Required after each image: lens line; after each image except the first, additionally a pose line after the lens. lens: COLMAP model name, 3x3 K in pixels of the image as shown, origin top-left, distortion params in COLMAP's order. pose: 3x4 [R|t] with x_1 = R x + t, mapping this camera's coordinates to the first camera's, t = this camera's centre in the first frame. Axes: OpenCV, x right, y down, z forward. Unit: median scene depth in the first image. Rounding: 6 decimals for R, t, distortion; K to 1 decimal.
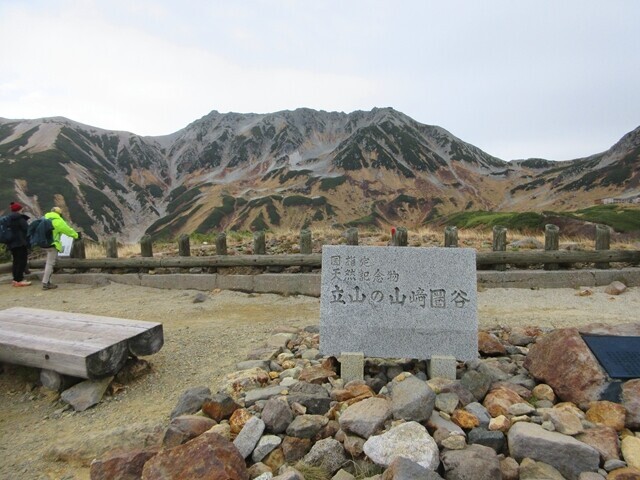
lens RADIAL K [[478.9, 0, 320.4], [0, 478.9, 237.6], [0, 0, 1]] dist [-0.009171, 0.027863]
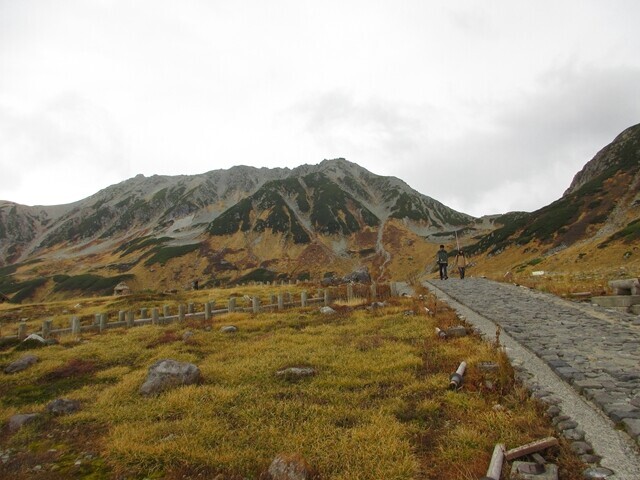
lens RADIAL K [[476.0, 0, 321.5], [0, 476.0, 260.1], [0, 0, 1]] dist [-0.015660, 0.012955]
pose [[0.989414, -0.025354, -0.142890, 0.282999], [0.009674, 0.993953, -0.109378, -0.024787], [0.144799, 0.106837, 0.983676, 0.308544]]
